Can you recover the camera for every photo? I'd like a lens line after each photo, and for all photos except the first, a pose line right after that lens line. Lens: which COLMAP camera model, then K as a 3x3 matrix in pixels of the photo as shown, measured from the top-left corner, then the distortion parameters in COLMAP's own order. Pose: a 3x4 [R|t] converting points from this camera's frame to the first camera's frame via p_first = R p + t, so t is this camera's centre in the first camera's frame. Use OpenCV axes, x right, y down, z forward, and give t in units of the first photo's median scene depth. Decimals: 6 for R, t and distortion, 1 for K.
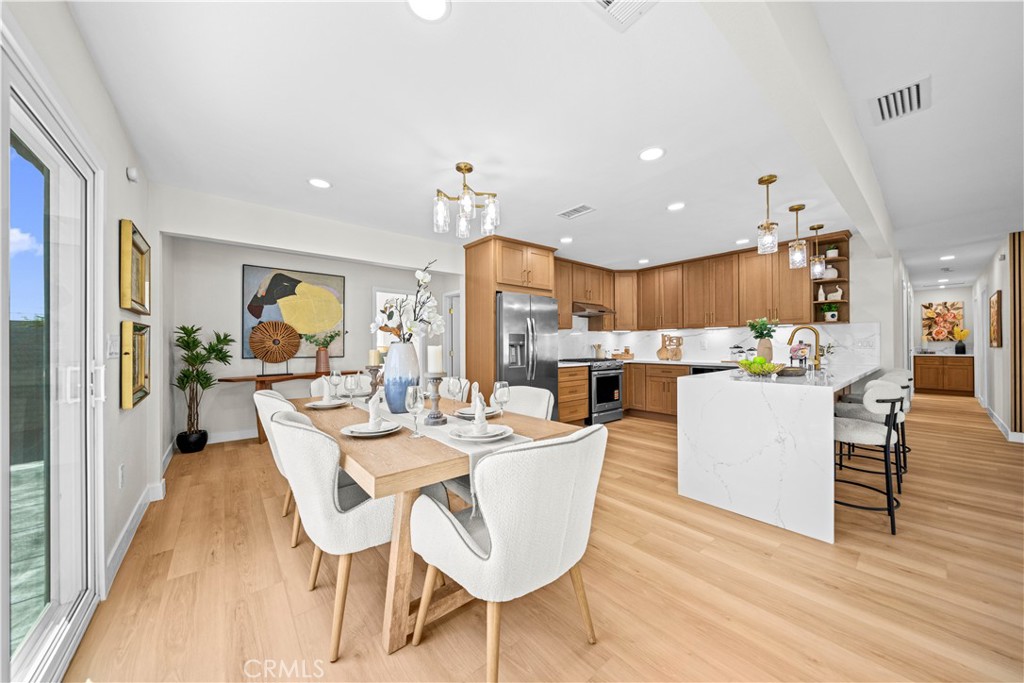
lens RADIAL K [[349.6, 0, 516.4], [0, 349.6, 345.5], [0, 0, 1]] dist [-0.003469, -0.000163]
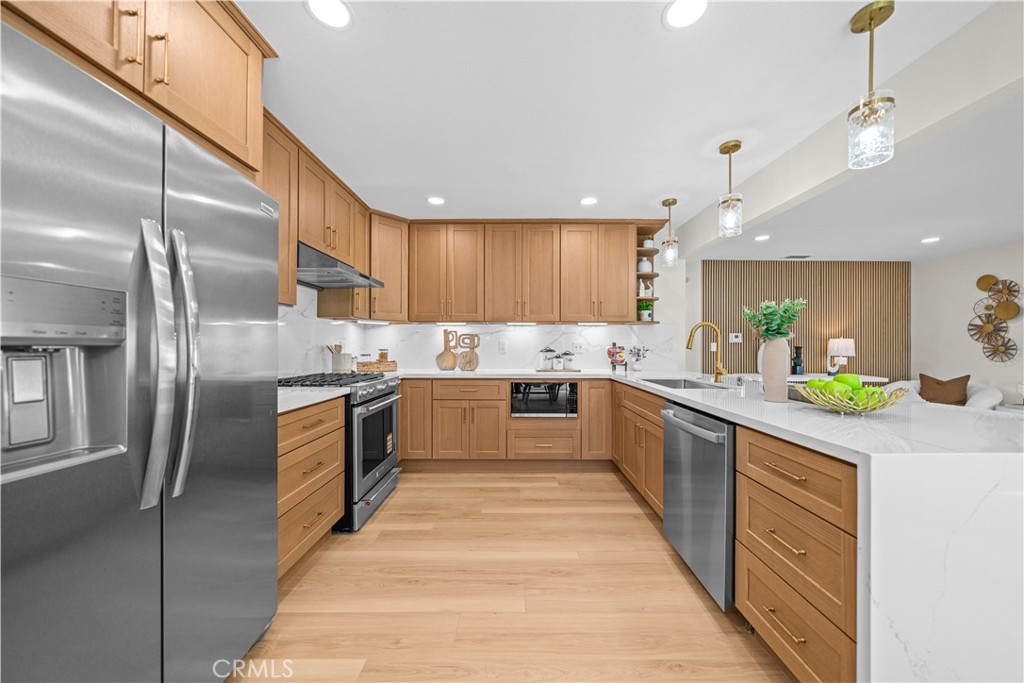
lens RADIAL K [[349.6, 0, 516.4], [0, 349.6, 345.5], [0, 0, 1]] dist [-0.003469, -0.000163]
pose [[0.641508, 0.007645, 0.767078, 0.012985], [-0.004675, 0.999971, -0.006056, -0.000805], [-0.767102, 0.000298, 0.641525, 0.604325]]
